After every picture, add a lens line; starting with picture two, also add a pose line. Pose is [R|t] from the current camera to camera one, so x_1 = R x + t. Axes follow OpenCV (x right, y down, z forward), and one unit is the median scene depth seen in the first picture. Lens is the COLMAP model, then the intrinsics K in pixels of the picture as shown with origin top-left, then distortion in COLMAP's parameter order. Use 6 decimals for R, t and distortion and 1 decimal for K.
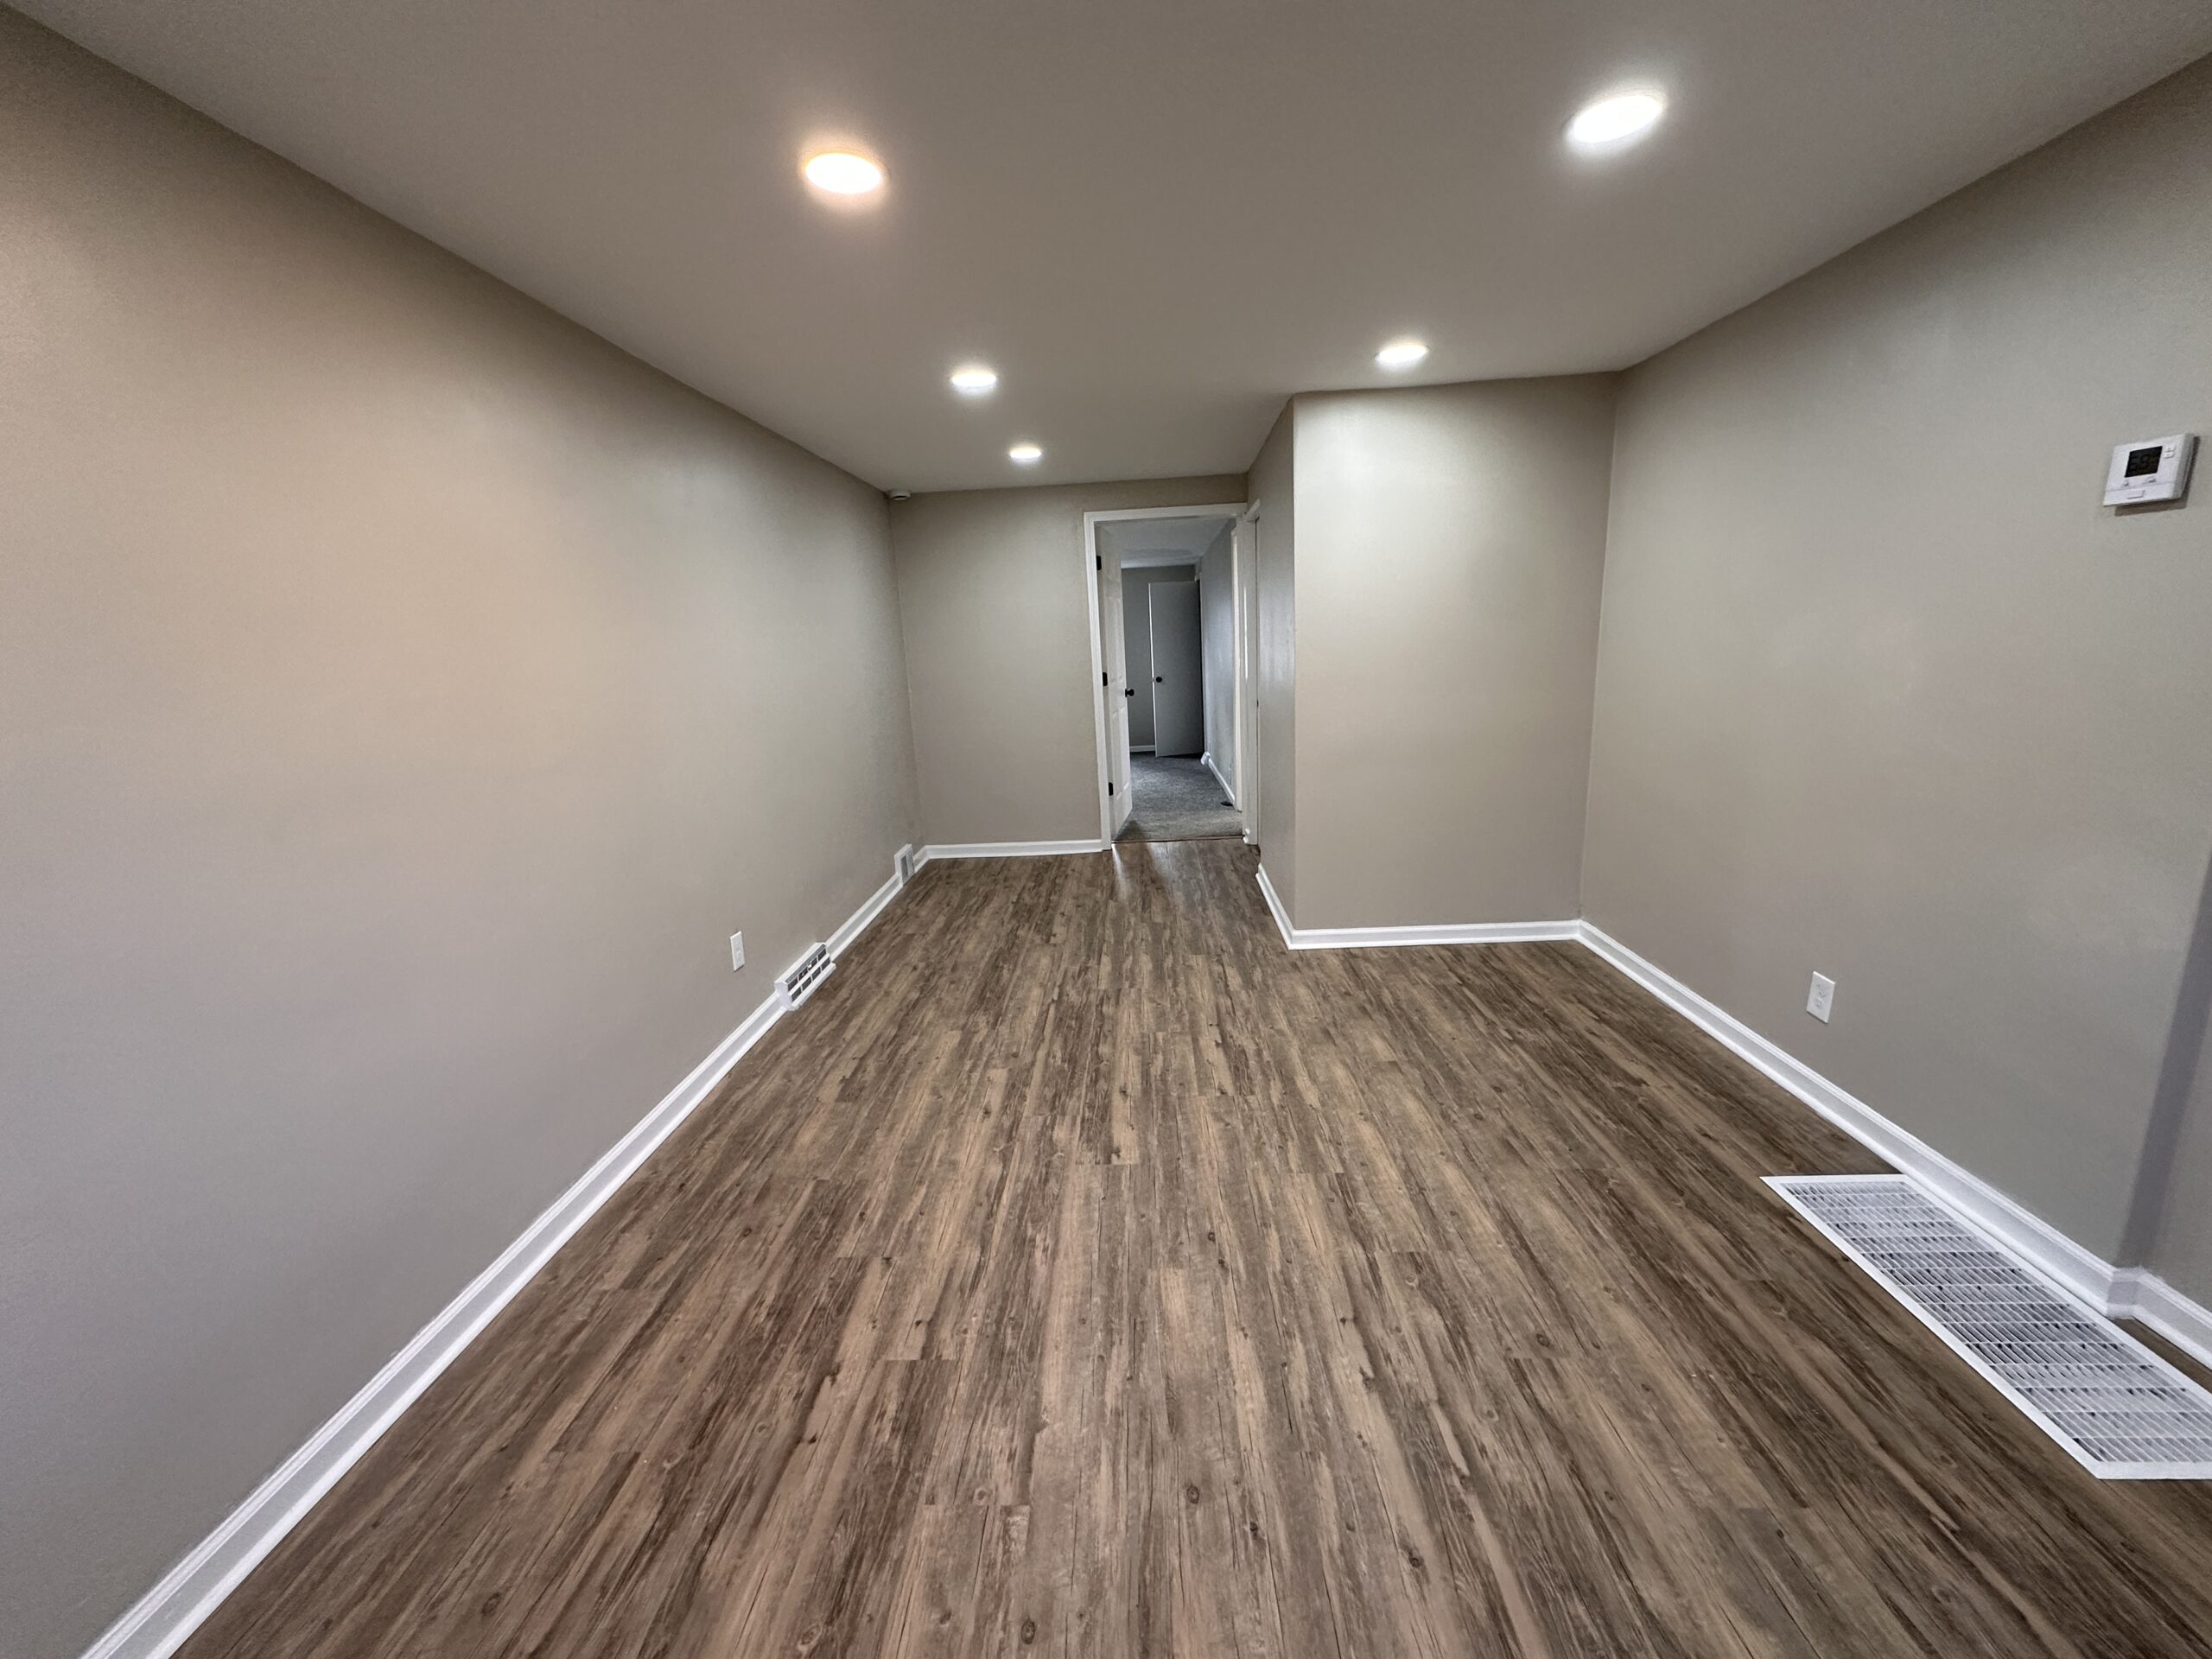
lens RADIAL K [[878.8, 0, 1106.0], [0, 878.8, 829.5], [0, 0, 1]] dist [-0.003382, 0.000800]
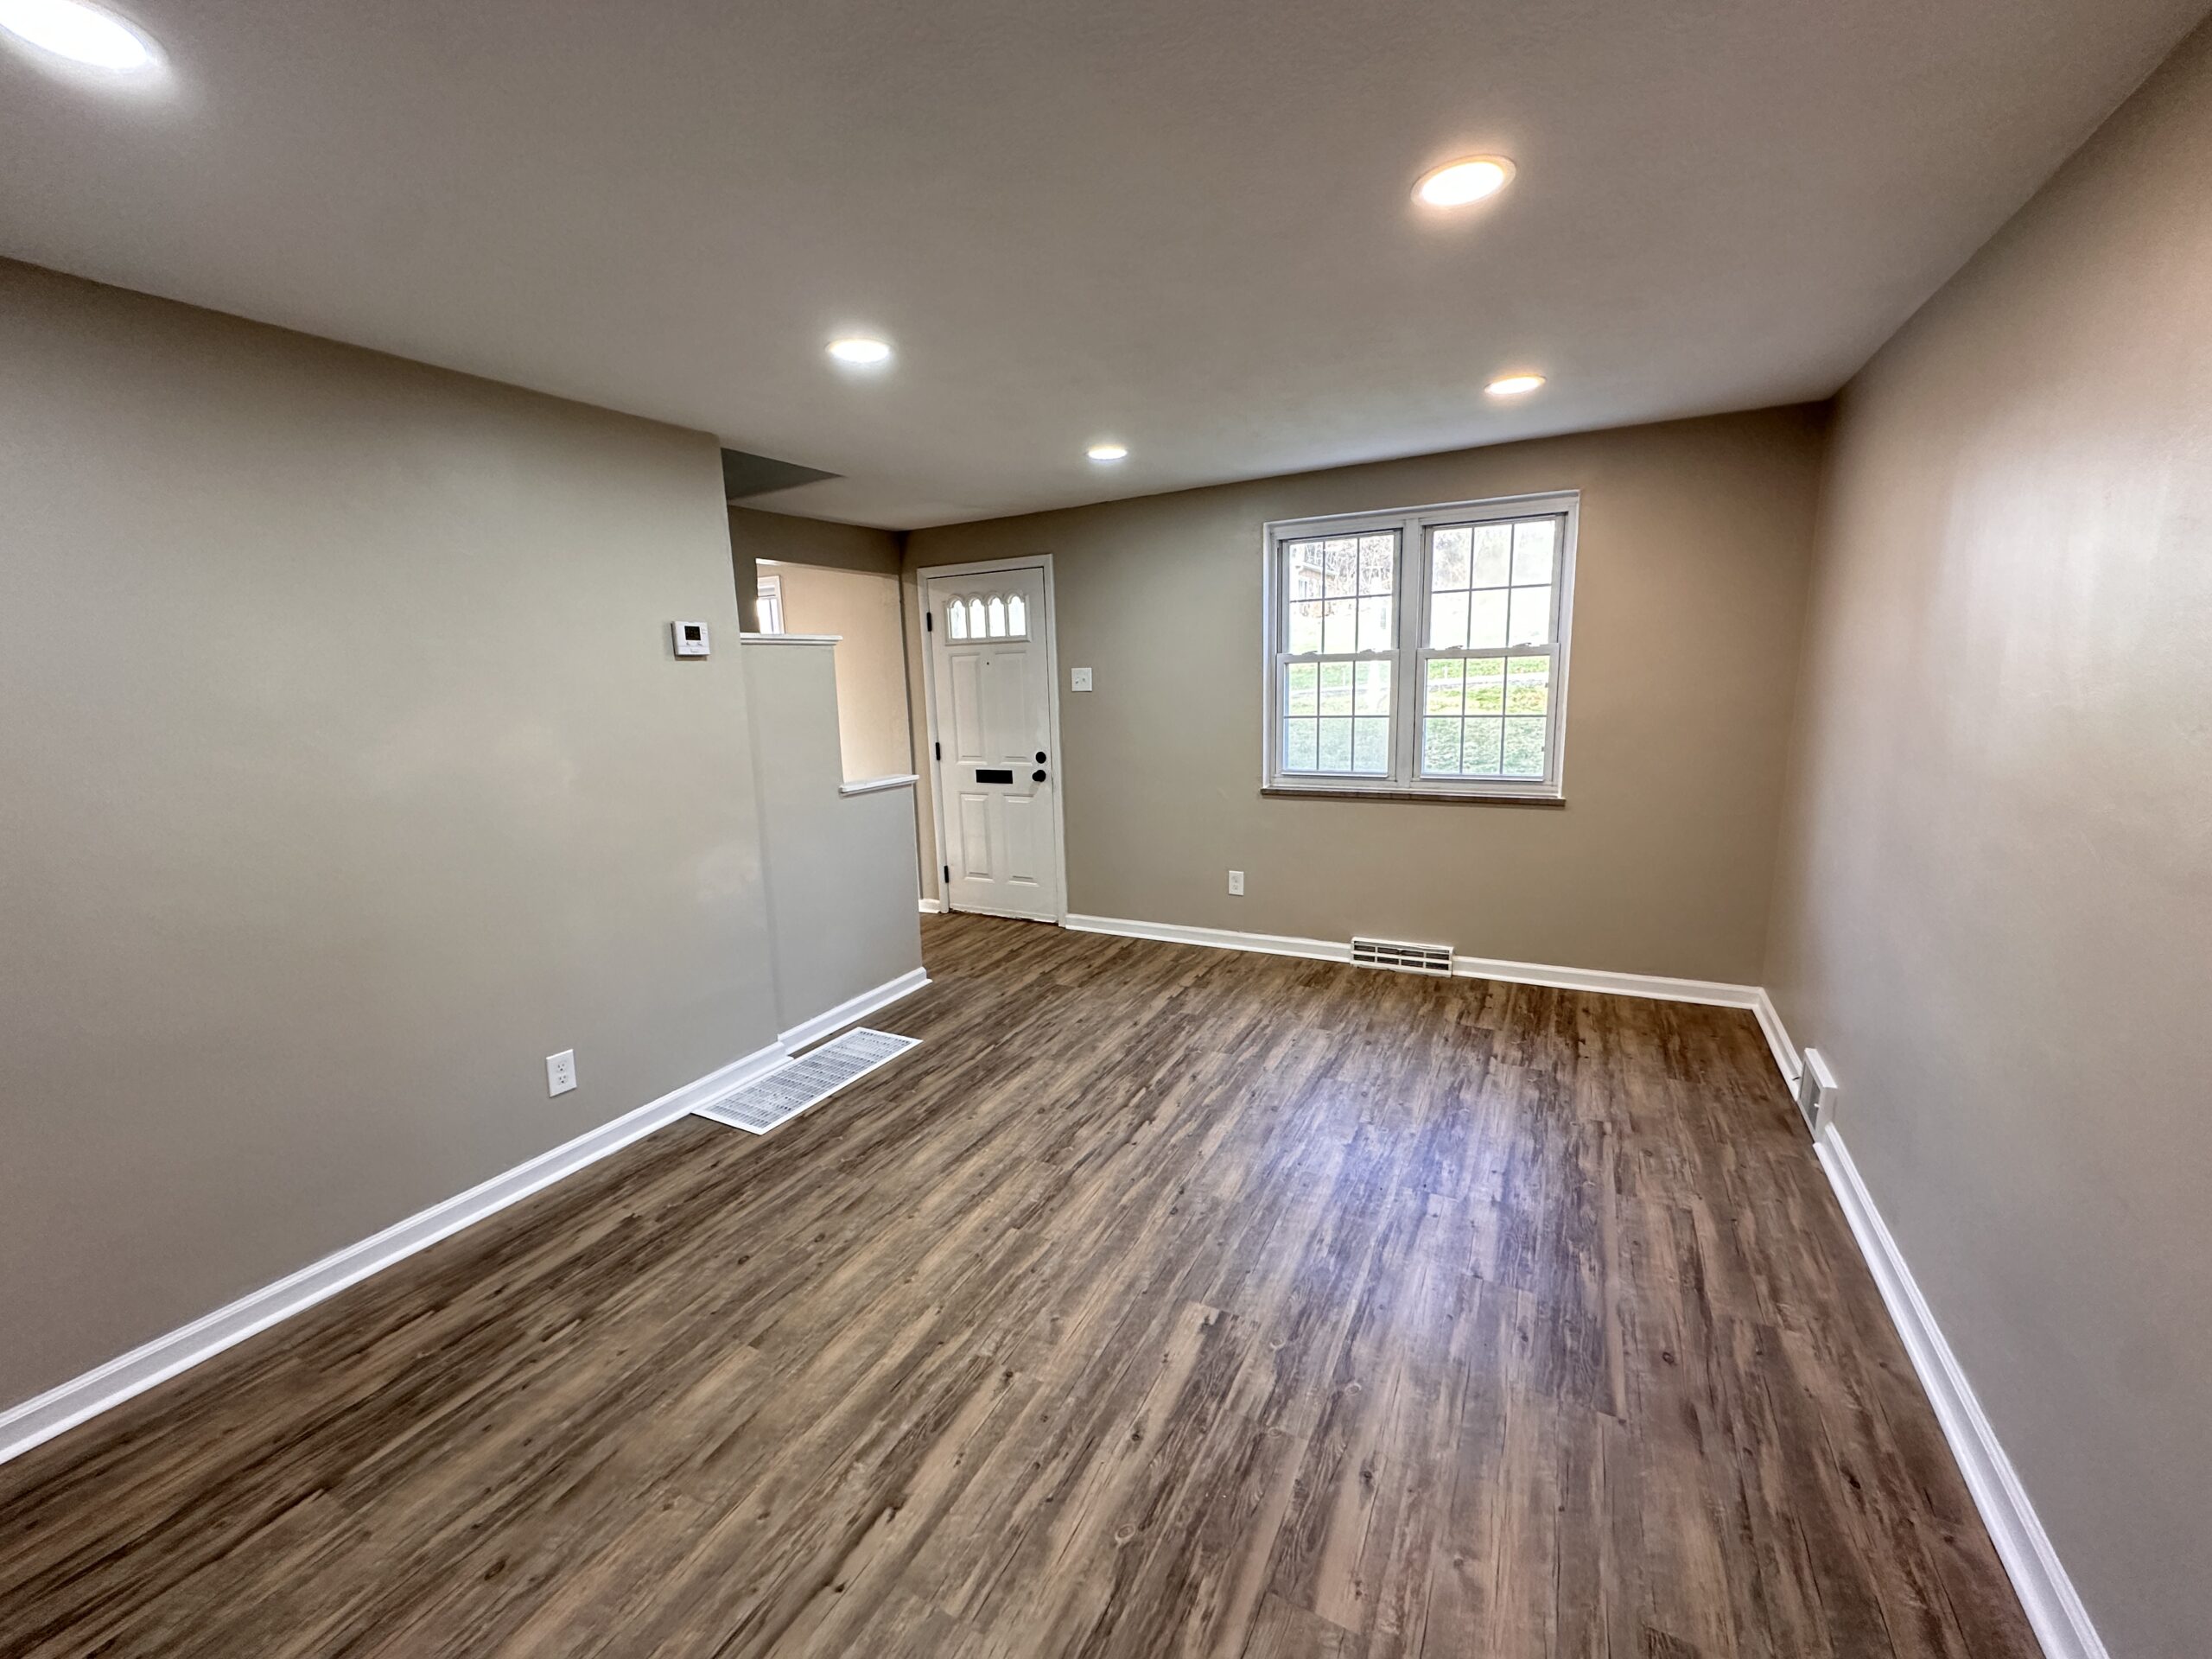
lens RADIAL K [[878.8, 0, 1106.0], [0, 878.8, 829.5], [0, 0, 1]] dist [-0.003382, 0.000800]
pose [[-0.897460, -0.003272, 0.441085, -0.290423], [0.167085, 0.922934, 0.346808, -0.391674], [-0.408227, 0.384945, -0.827749, 1.706154]]
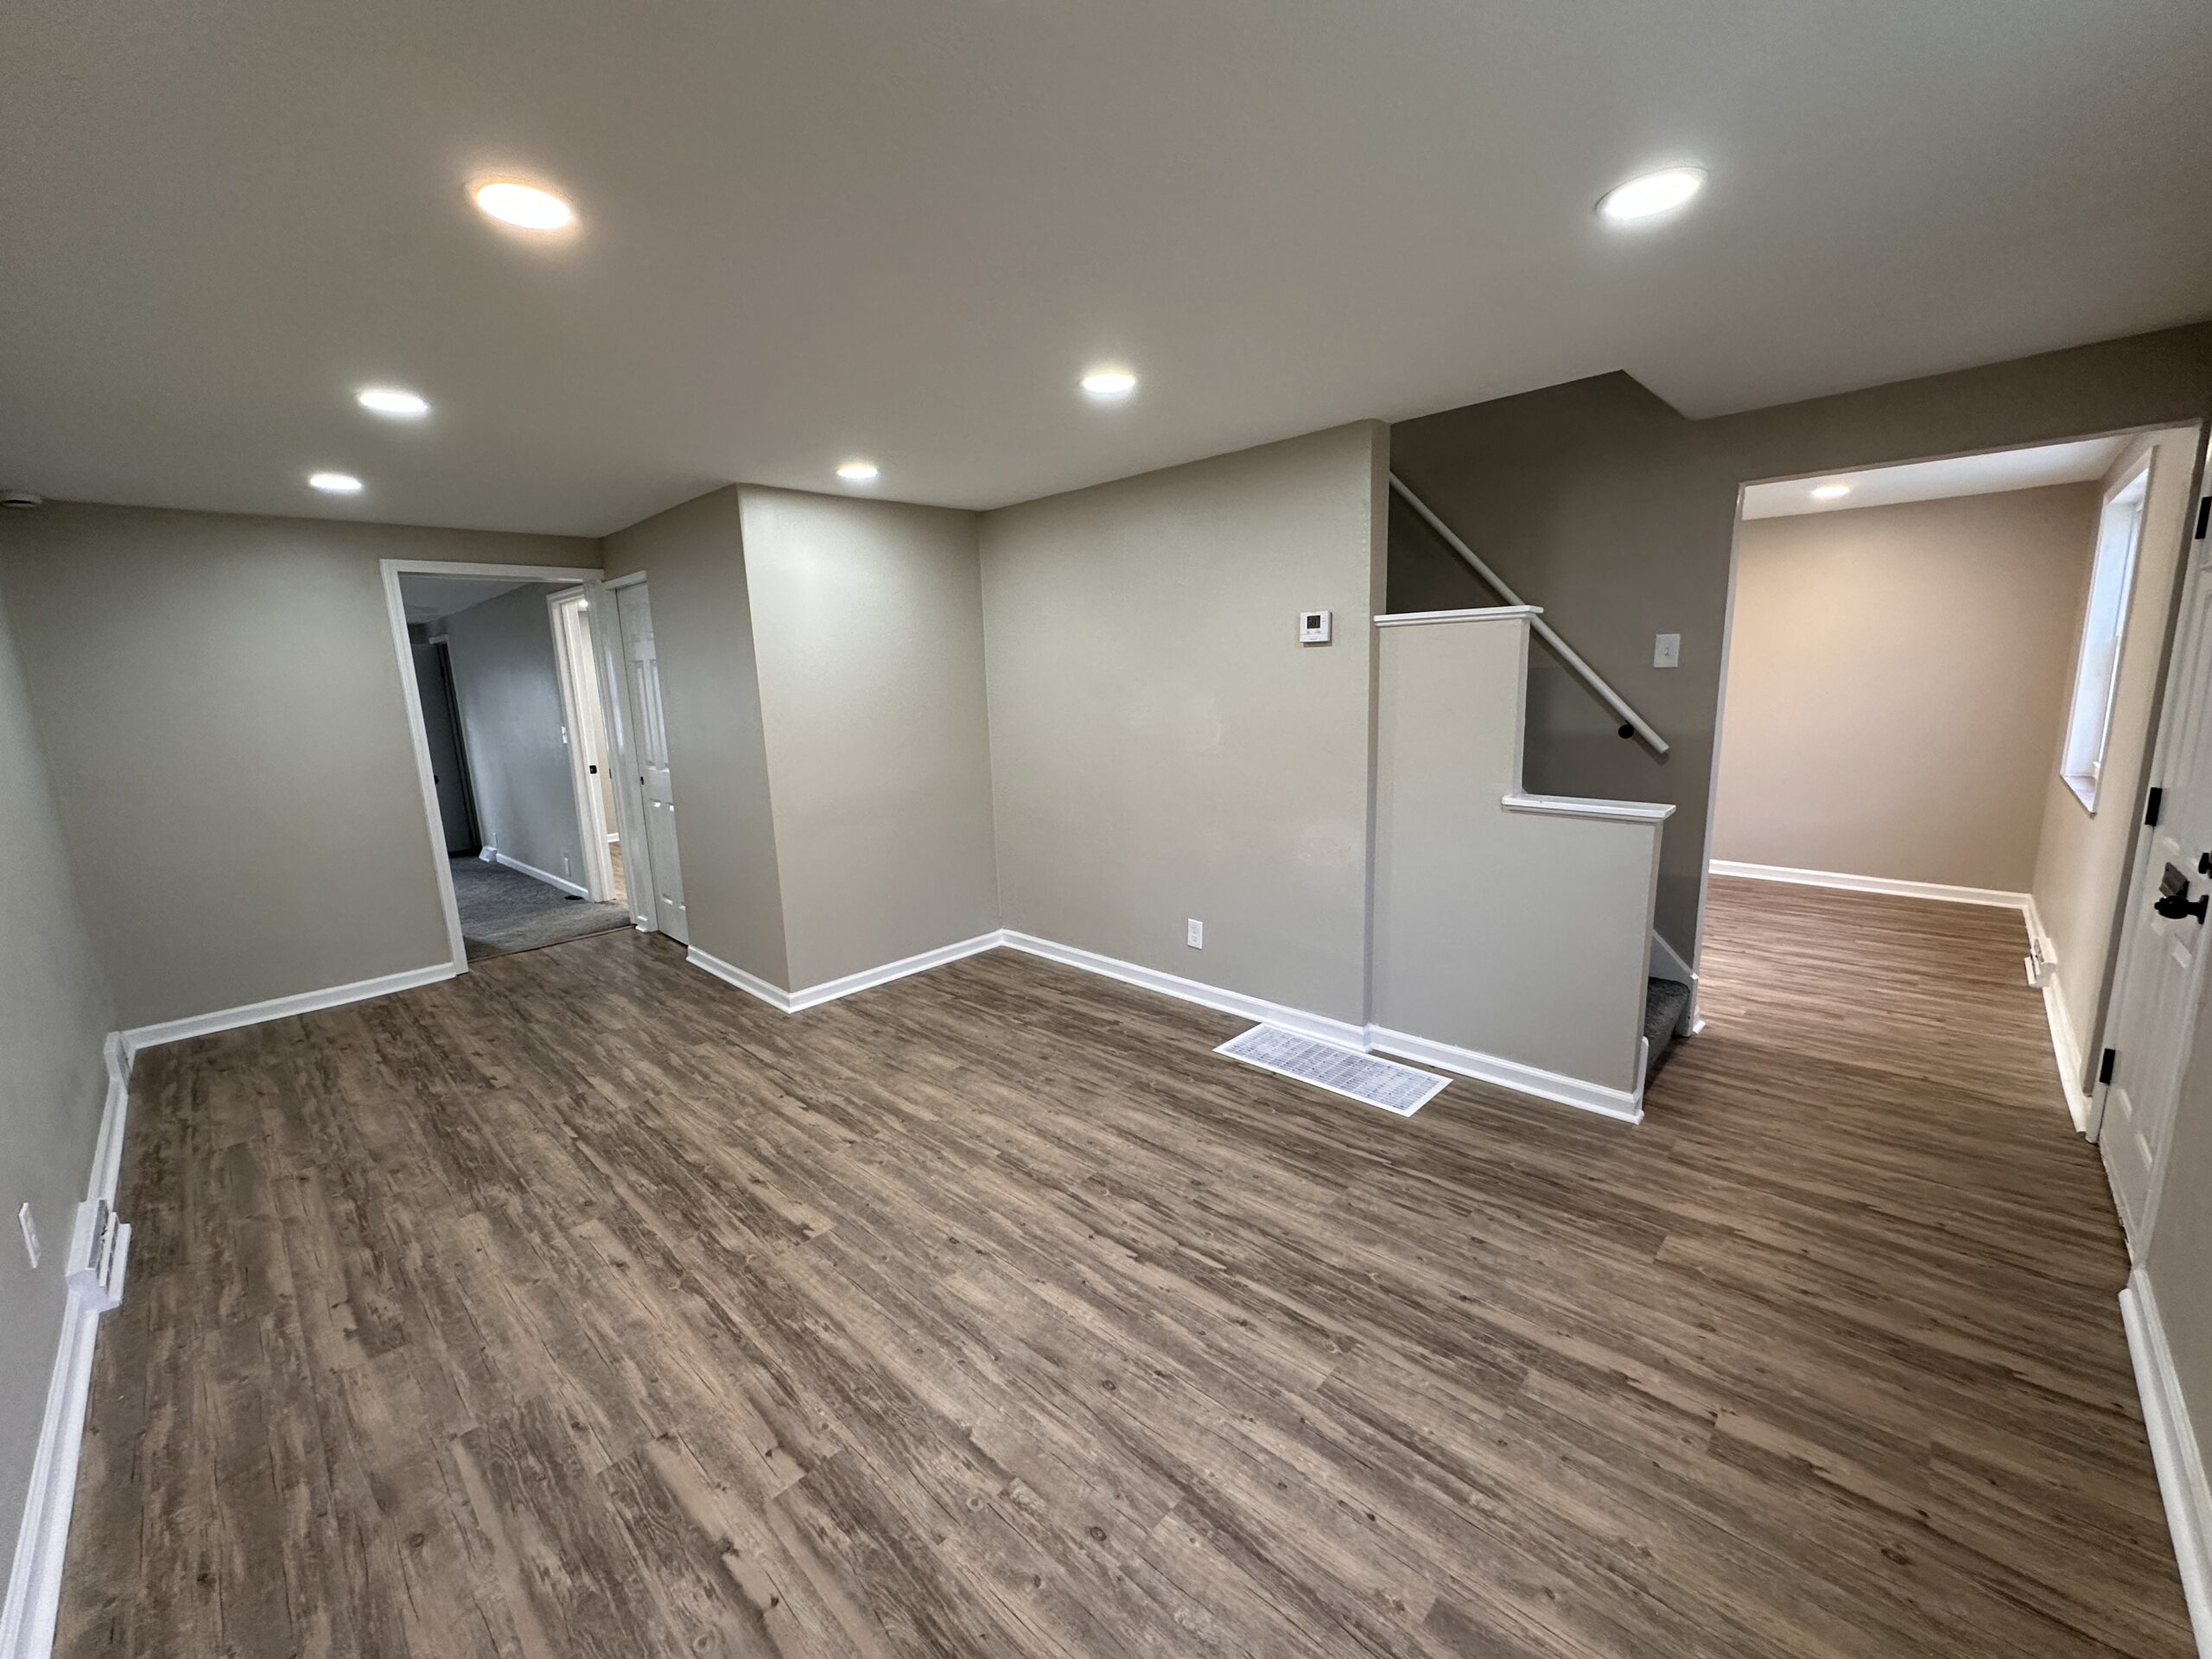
lens RADIAL K [[878.8, 0, 1106.0], [0, 878.8, 829.5], [0, 0, 1]] dist [-0.003382, 0.000800]
pose [[0.663990, -0.109182, 0.739727, -0.495722], [0.165948, 0.986129, -0.003407, -0.016653], [-0.729094, 0.125018, 0.672898, 0.037160]]
